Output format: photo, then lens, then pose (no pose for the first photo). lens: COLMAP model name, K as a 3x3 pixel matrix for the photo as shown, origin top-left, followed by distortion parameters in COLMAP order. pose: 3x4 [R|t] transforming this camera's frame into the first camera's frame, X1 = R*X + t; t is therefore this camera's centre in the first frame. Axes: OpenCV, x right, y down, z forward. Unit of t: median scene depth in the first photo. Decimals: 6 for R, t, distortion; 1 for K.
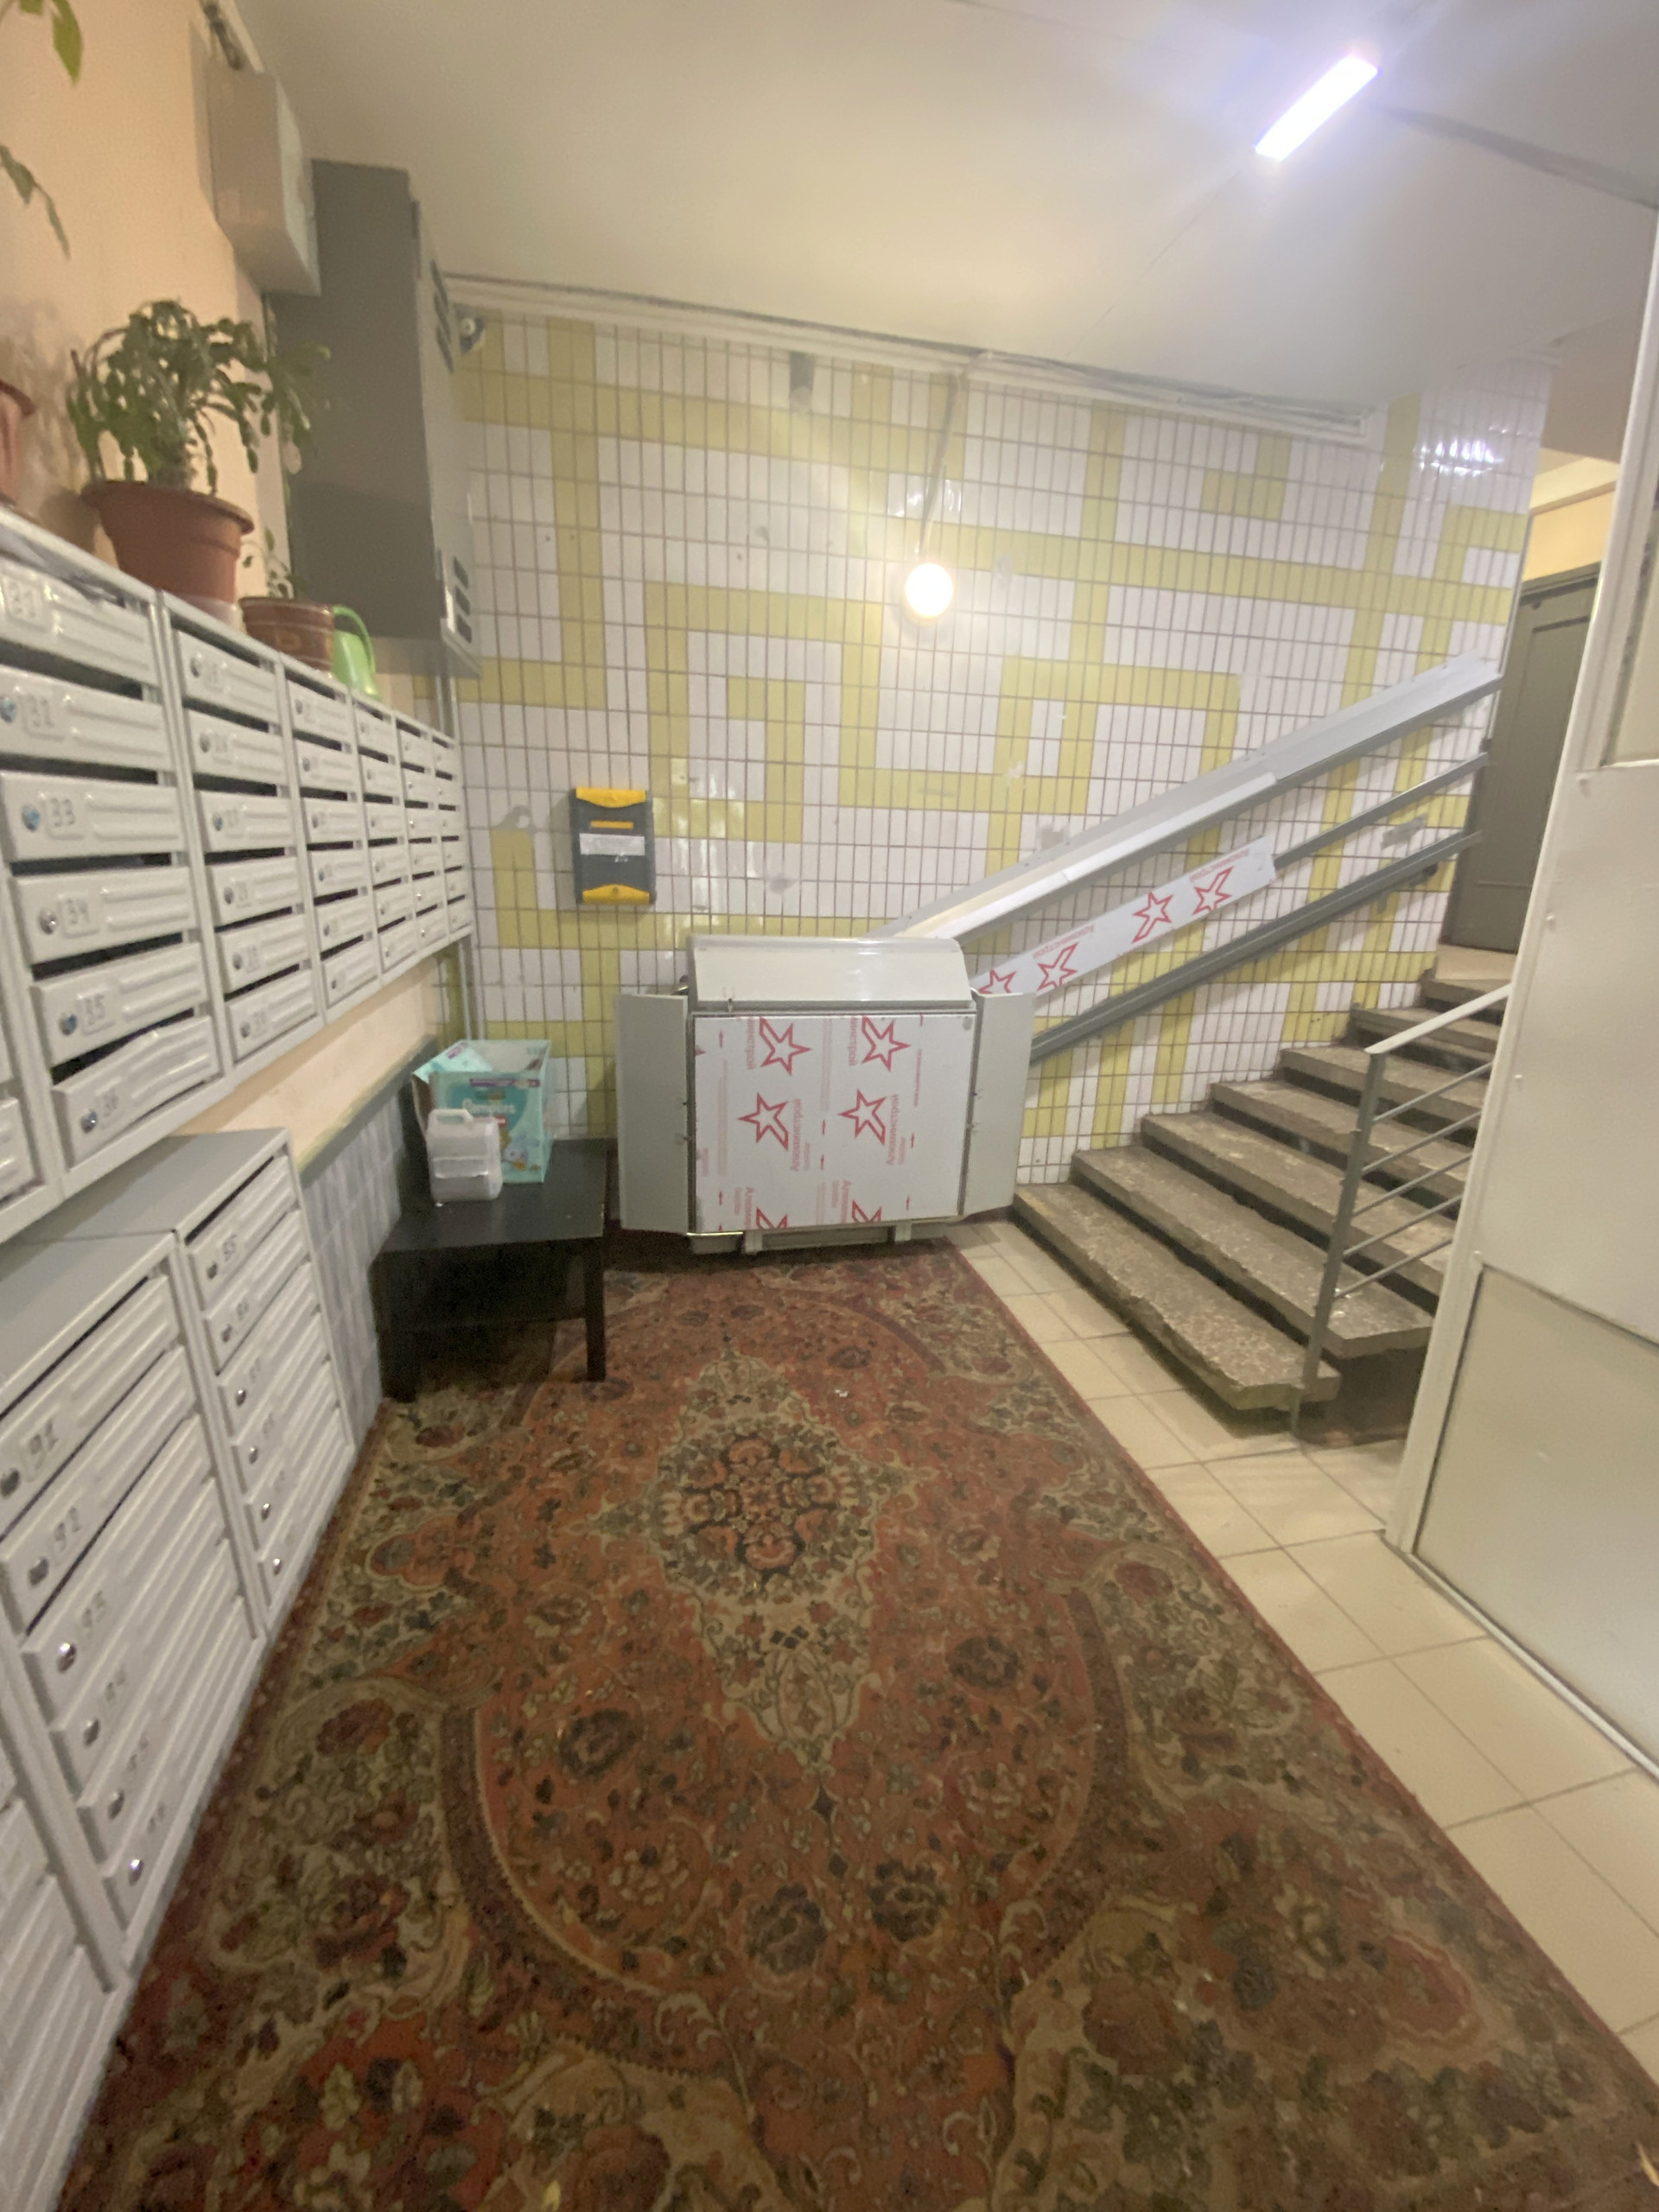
lens RADIAL K [[898.1, 0, 824.2], [0, 898.1, 1098.0], [0, 0, 1]] dist [0.009956, -0.005511]
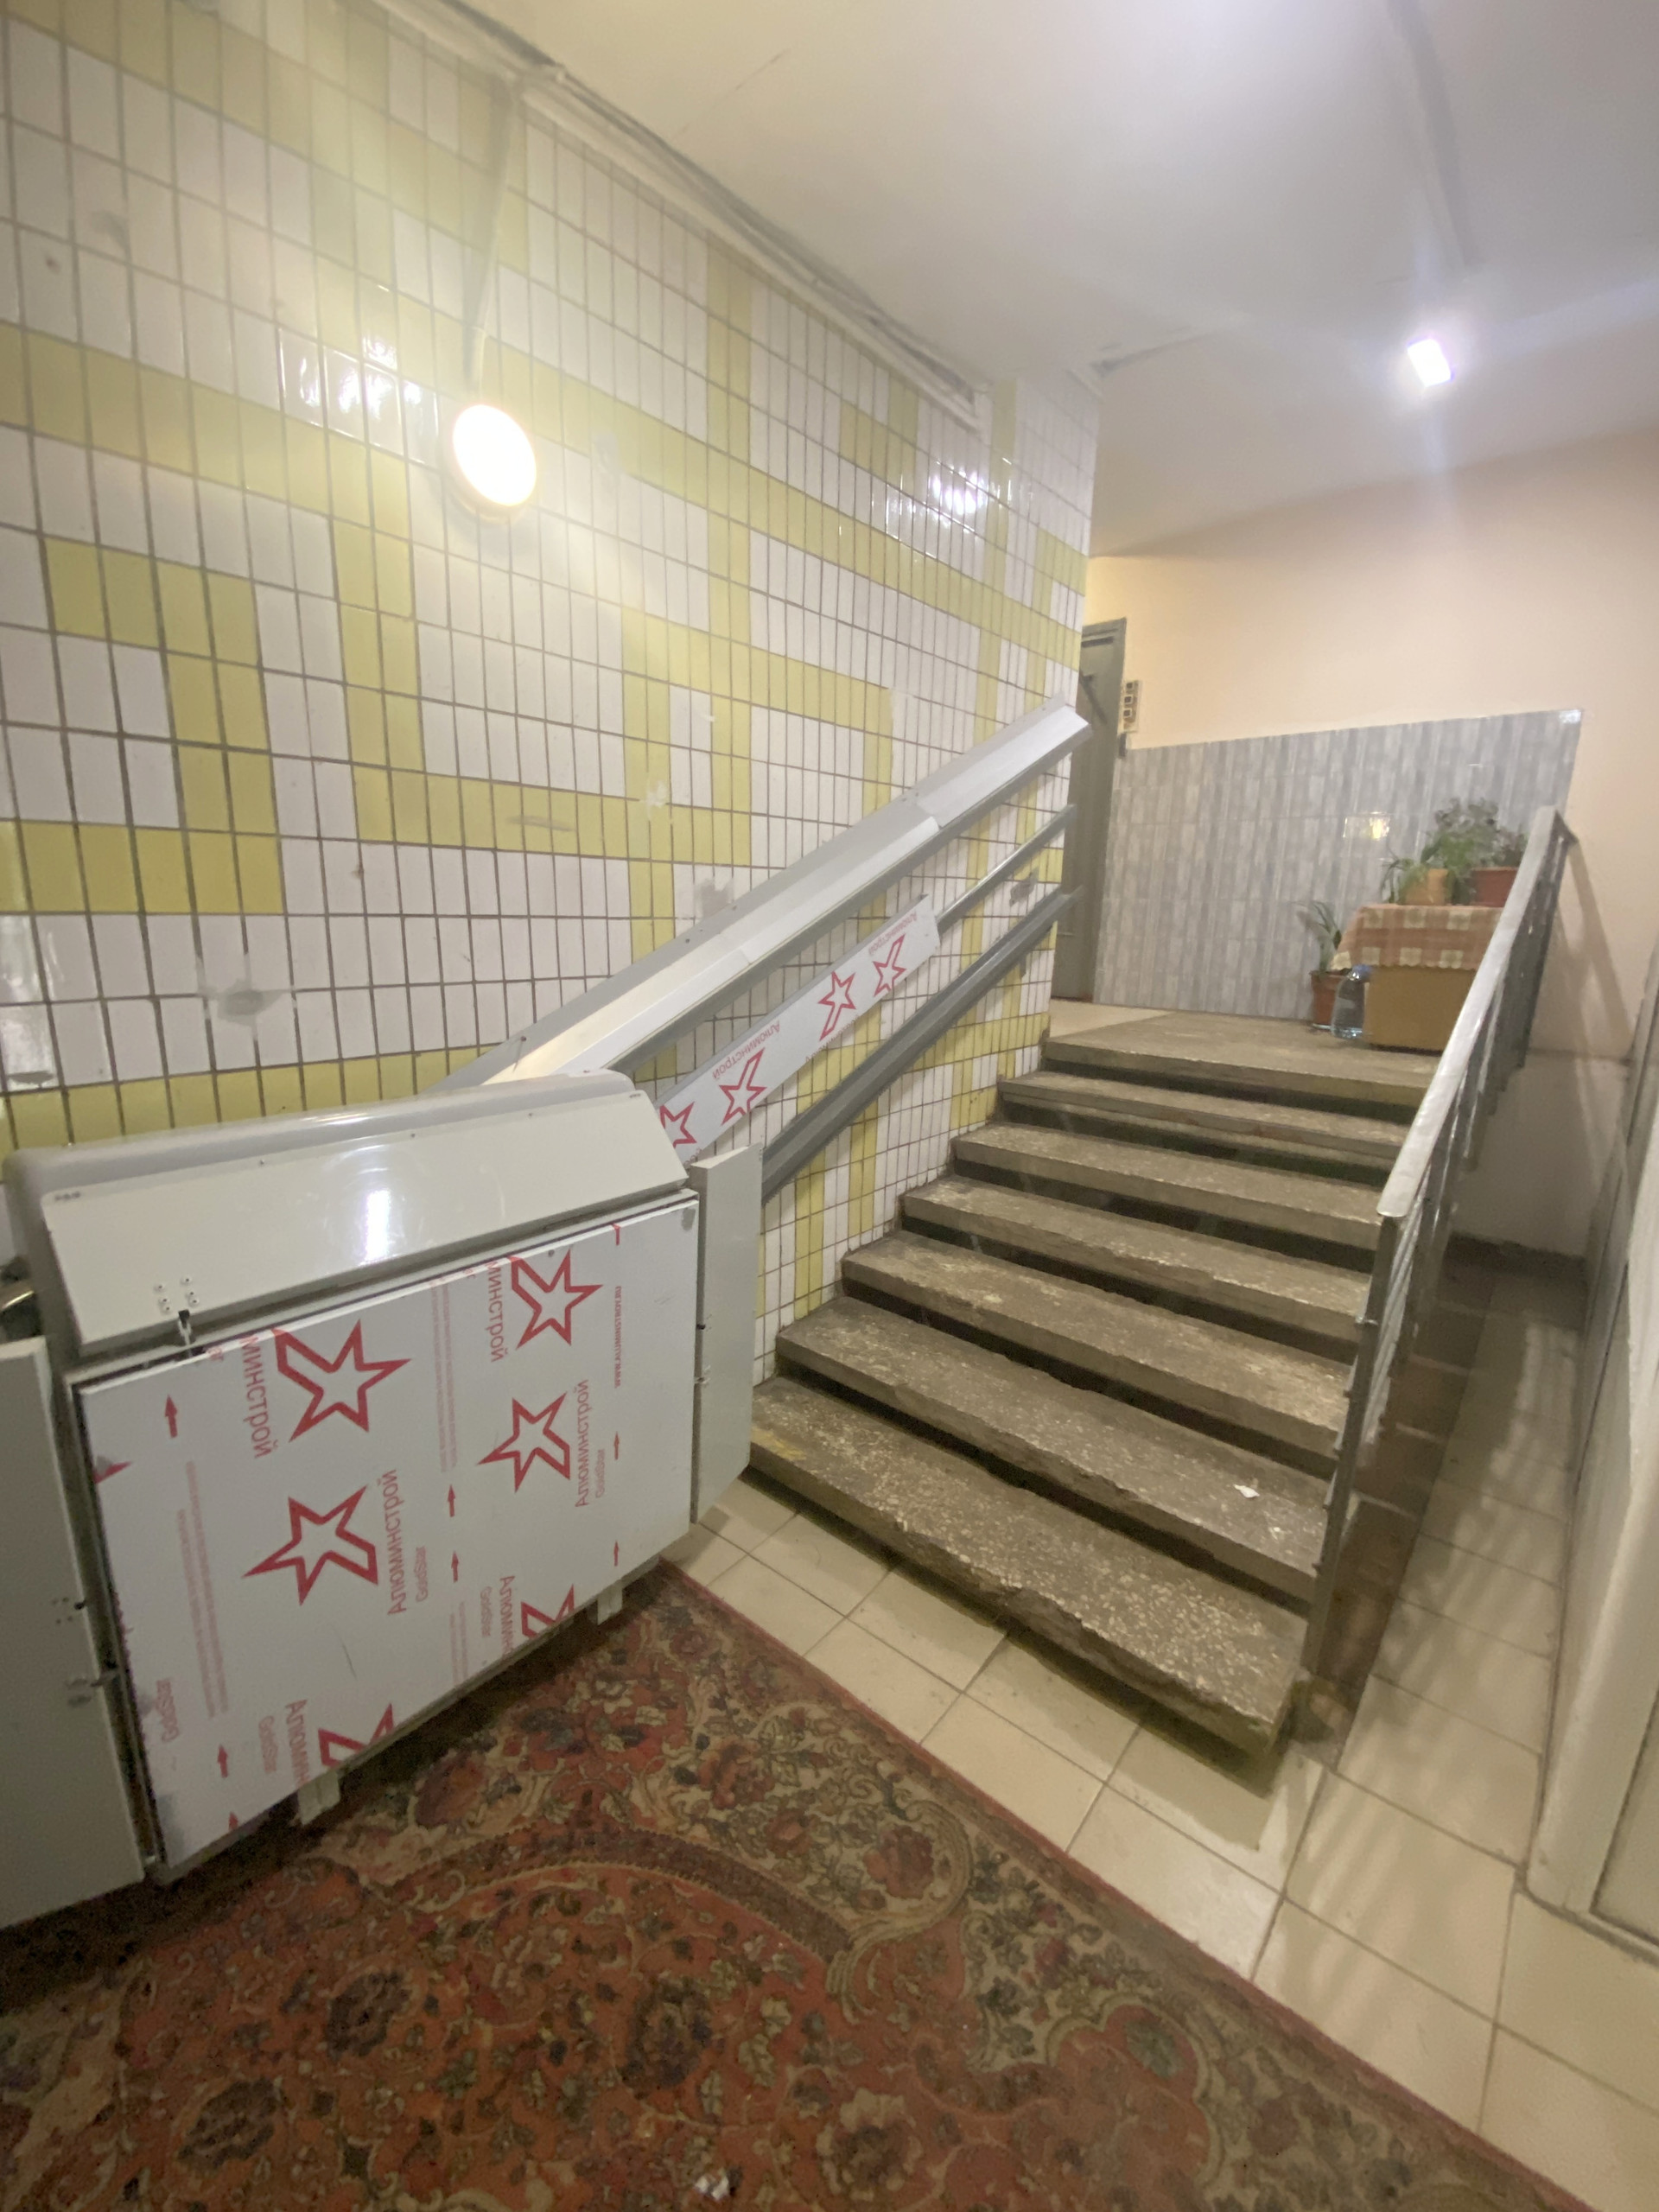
lens RADIAL K [[898.1, 0, 844.7], [0, 898.1, 1099.9], [0, 0, 1]] dist [0.009956, -0.005511]
pose [[0.797481, -0.139308, 0.587041, -0.079815], [0.163243, 0.986509, 0.012342, -0.138259], [-0.580841, 0.085988, 0.809463, 0.428652]]
